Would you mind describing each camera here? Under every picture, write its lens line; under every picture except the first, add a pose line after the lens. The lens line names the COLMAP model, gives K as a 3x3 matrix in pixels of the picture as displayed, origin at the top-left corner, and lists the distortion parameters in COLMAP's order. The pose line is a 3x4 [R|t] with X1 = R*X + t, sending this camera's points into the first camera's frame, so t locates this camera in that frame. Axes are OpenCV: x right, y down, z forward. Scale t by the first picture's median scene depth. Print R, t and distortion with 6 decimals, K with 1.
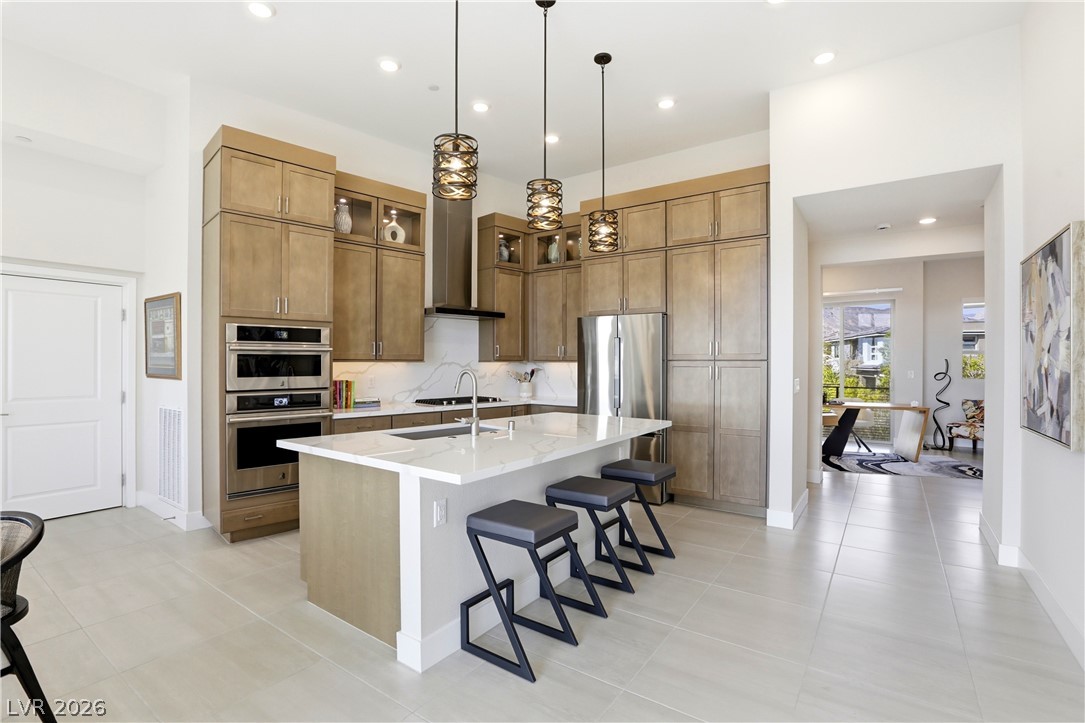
lens RADIAL K [[500.5, 0, 542.5], [0, 500.5, 361.5], [0, 0, 1]] dist [-0.003364, 0.000317]
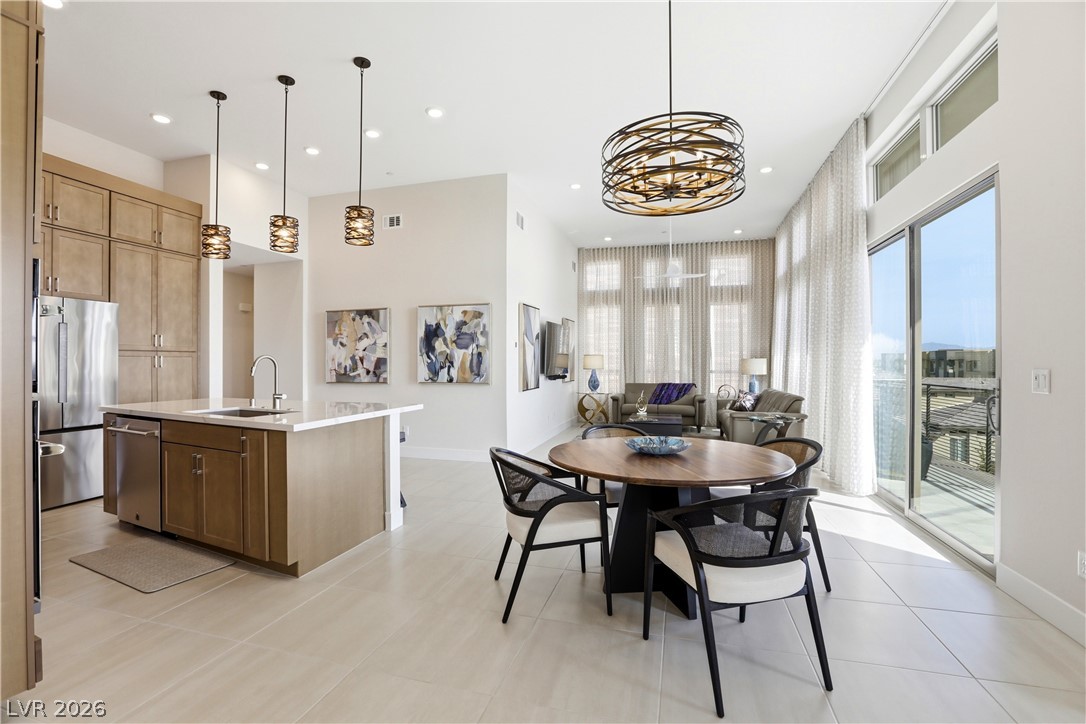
lens RADIAL K [[500.9, 0, 543.0], [0, 500.9, 362.0], [0, 0, 1]] dist [-0.003364, 0.000317]
pose [[-0.328122, -0.005881, 0.944617, -1.019181], [-0.002983, 0.999982, 0.005189, 0.014044], [-0.944631, -0.001115, -0.328134, 0.528310]]
